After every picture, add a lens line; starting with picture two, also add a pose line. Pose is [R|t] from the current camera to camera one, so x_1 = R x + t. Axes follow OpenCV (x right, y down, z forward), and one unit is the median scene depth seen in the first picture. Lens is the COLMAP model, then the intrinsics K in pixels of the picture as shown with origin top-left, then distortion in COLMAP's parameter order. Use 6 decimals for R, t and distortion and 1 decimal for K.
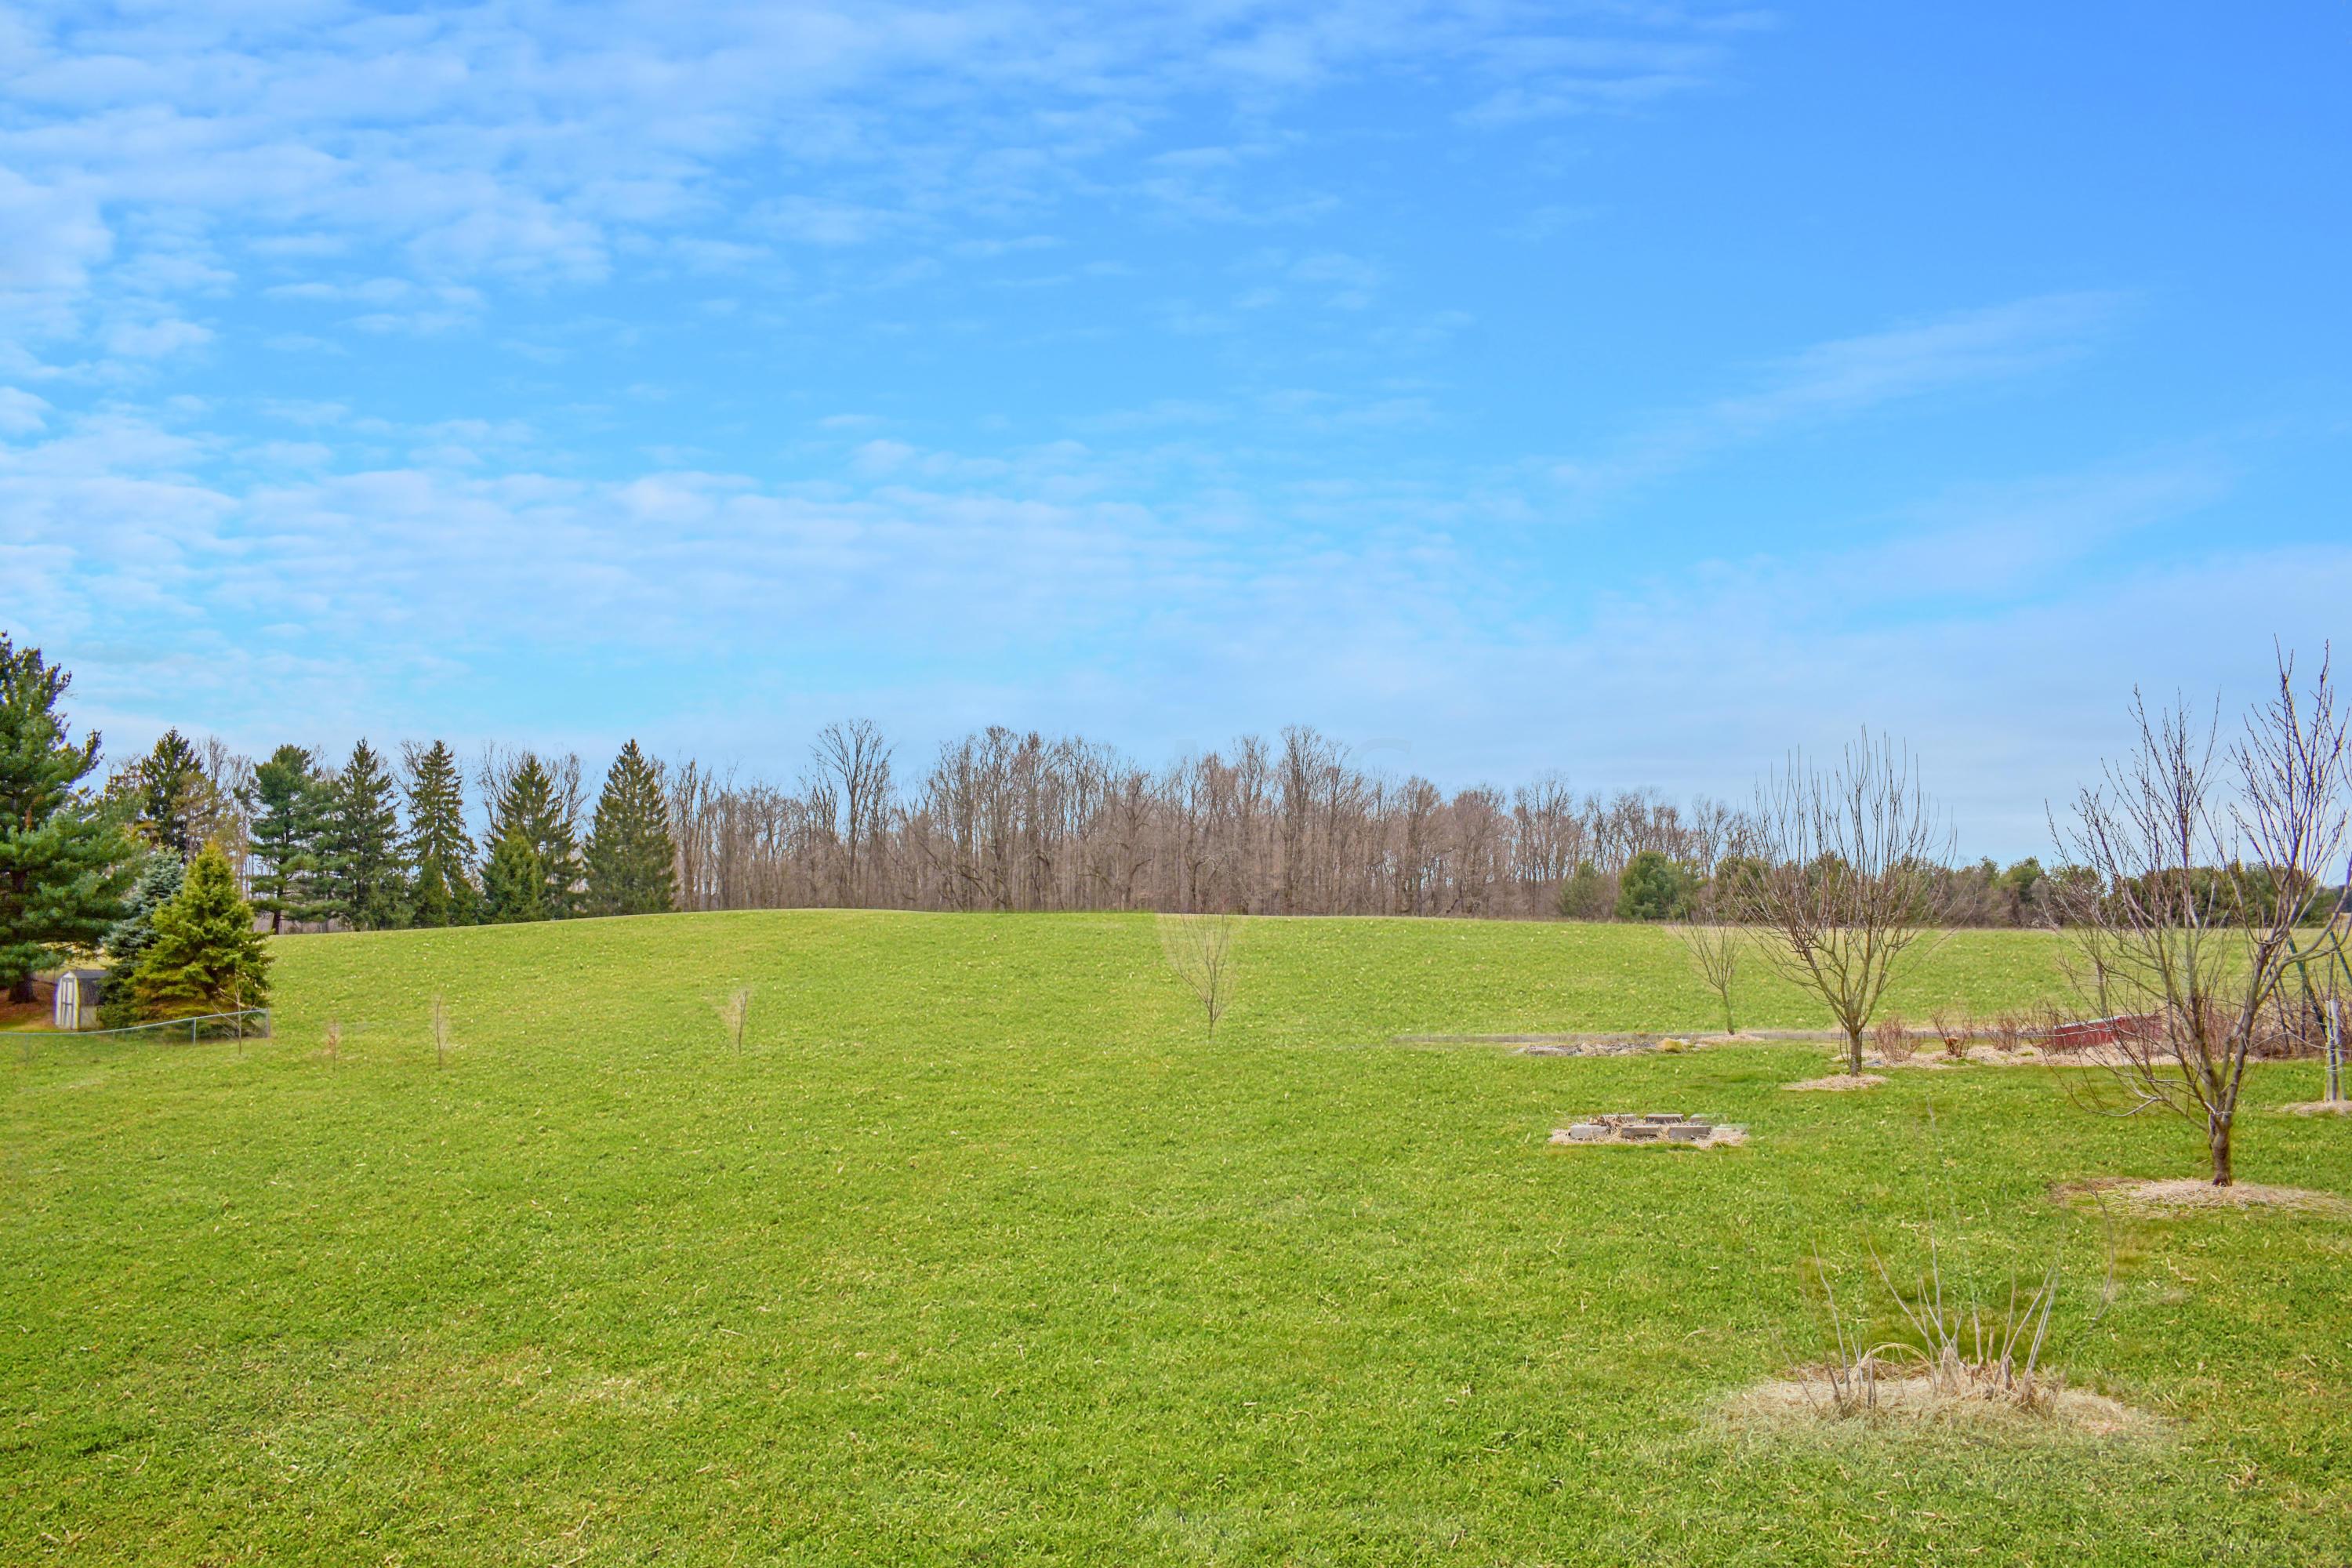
lens RADIAL K [[1850.1, 0, 1229.1], [0, 1850.1, 818.9], [0, 0, 1]] dist [-0.089066, 0.010833]
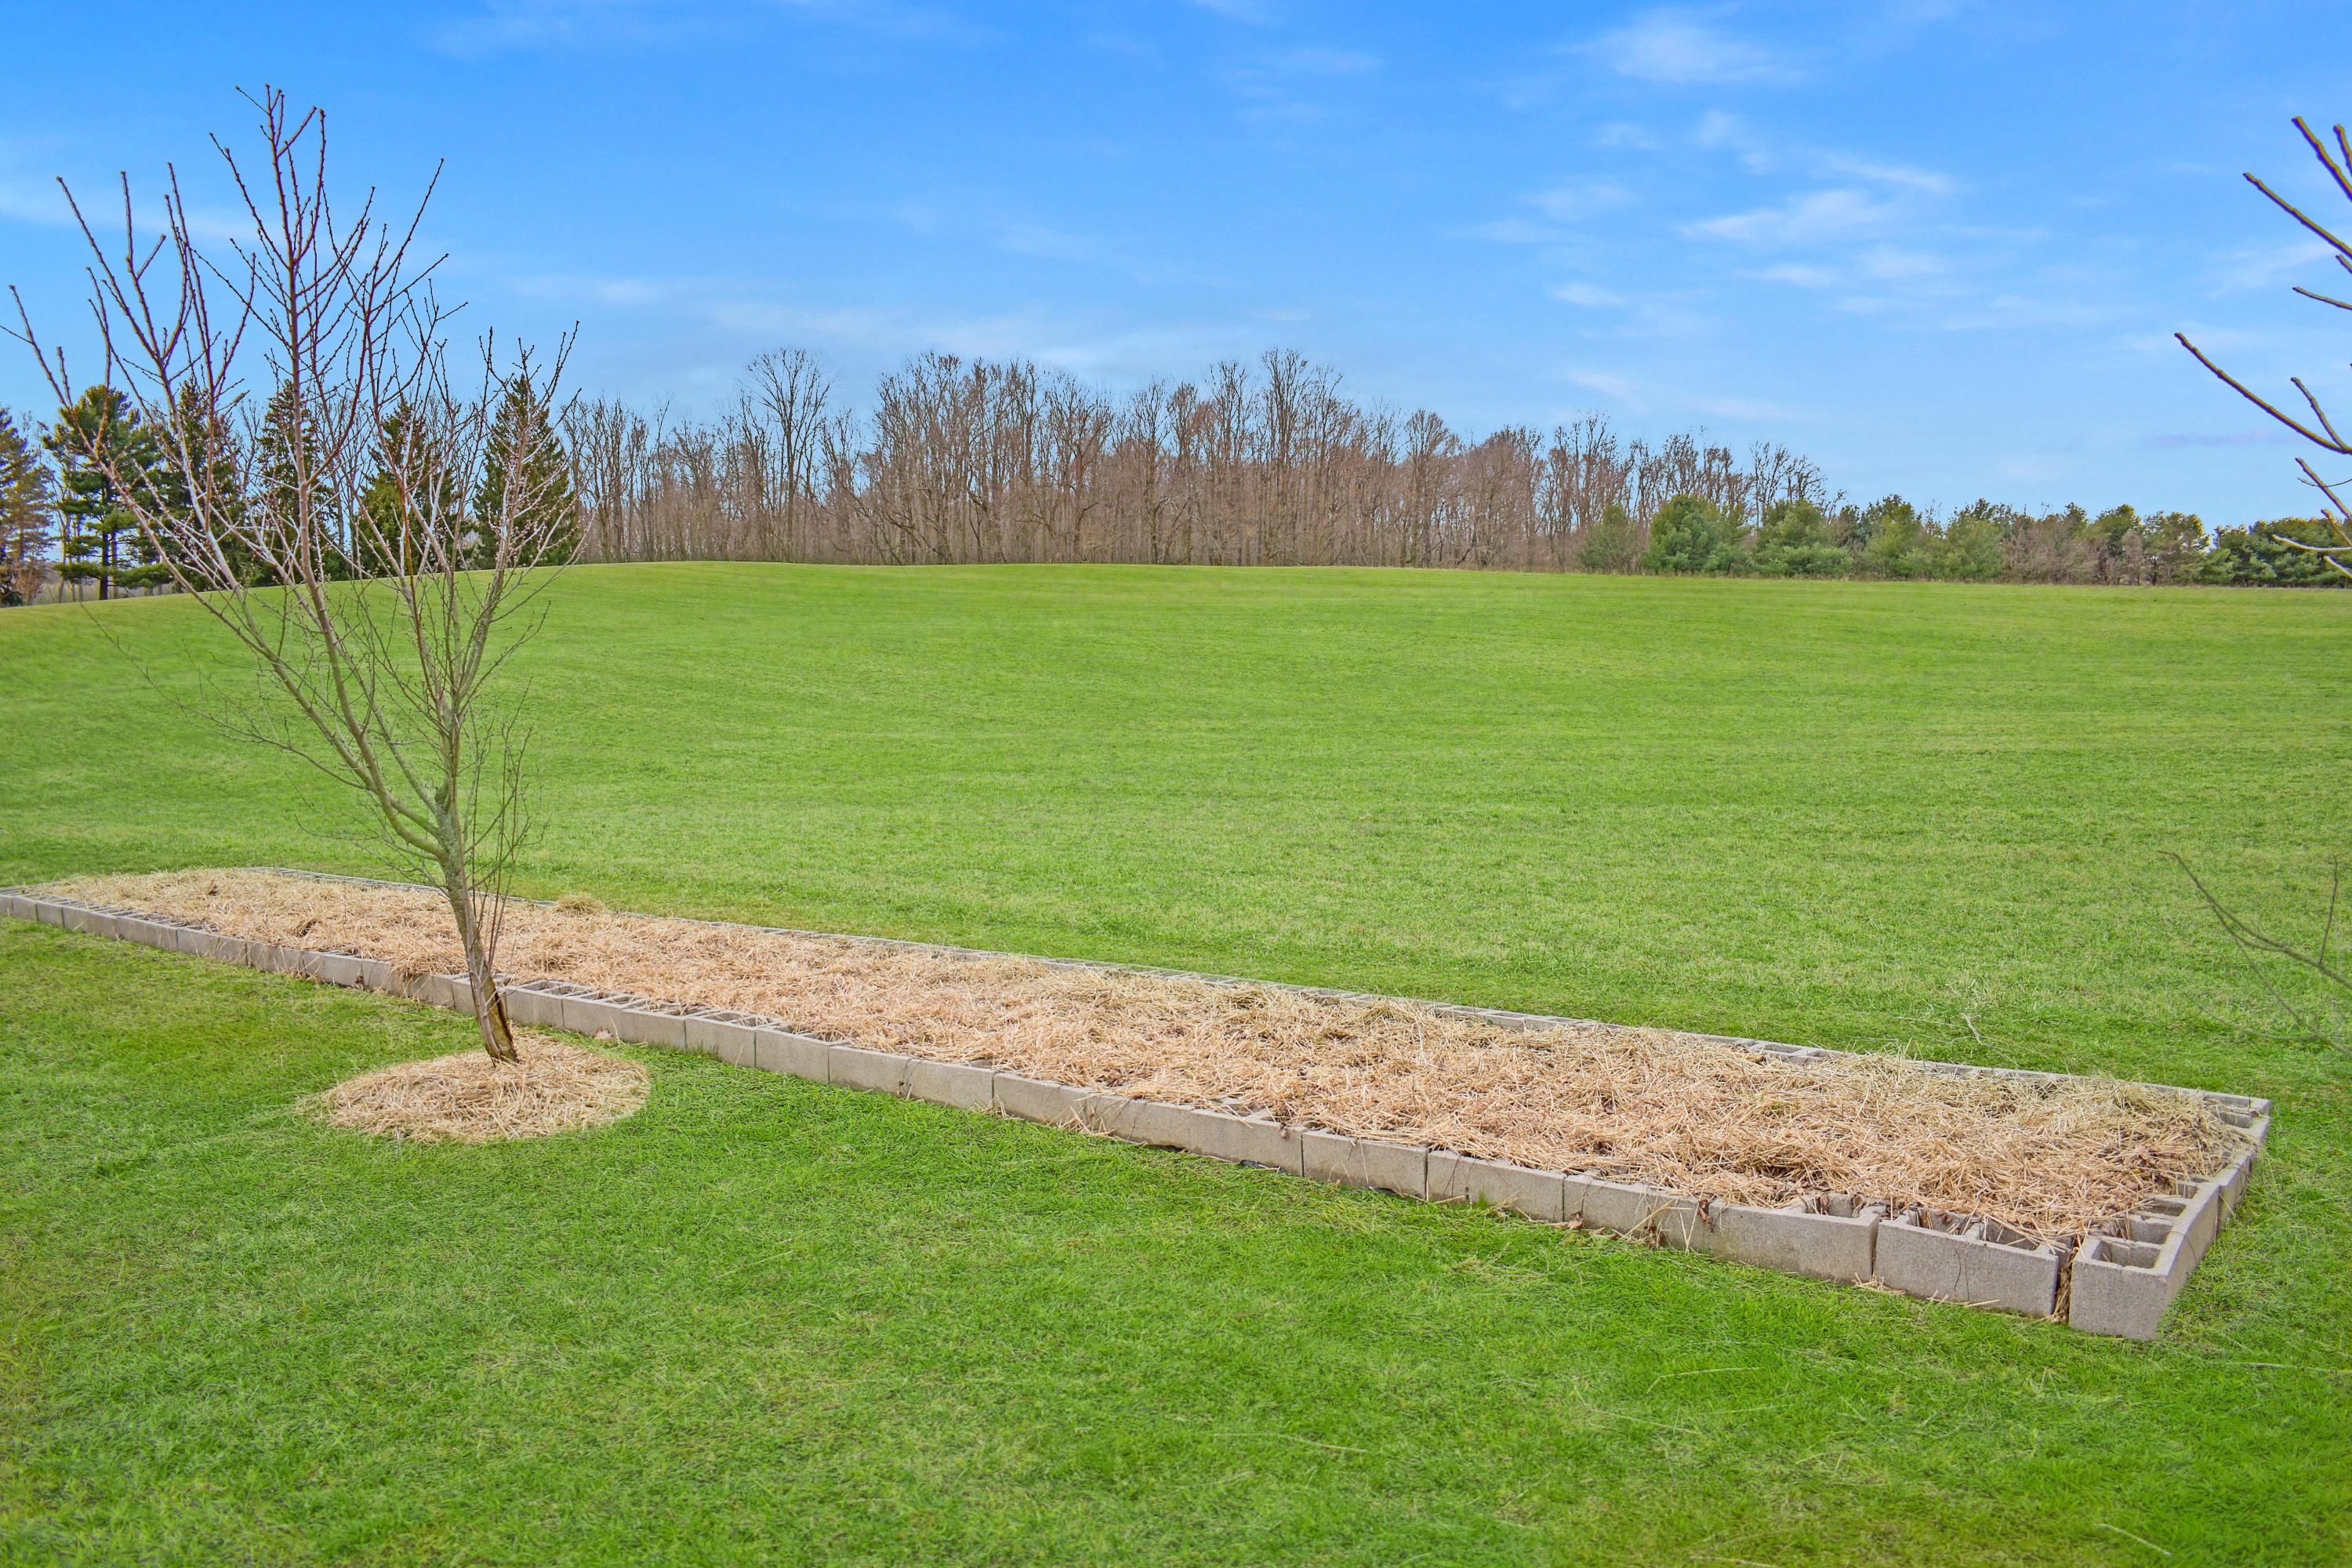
lens RADIAL K [[1850.1, 0, 1187.7], [0, 1850.1, 800.9], [0, 0, 1]] dist [-0.089066, 0.010833]
pose [[0.998331, 0.003642, -0.057635, 0.042810], [0.006582, 0.984331, 0.176208, 0.005887], [0.057373, -0.176293, 0.982664, 0.099792]]
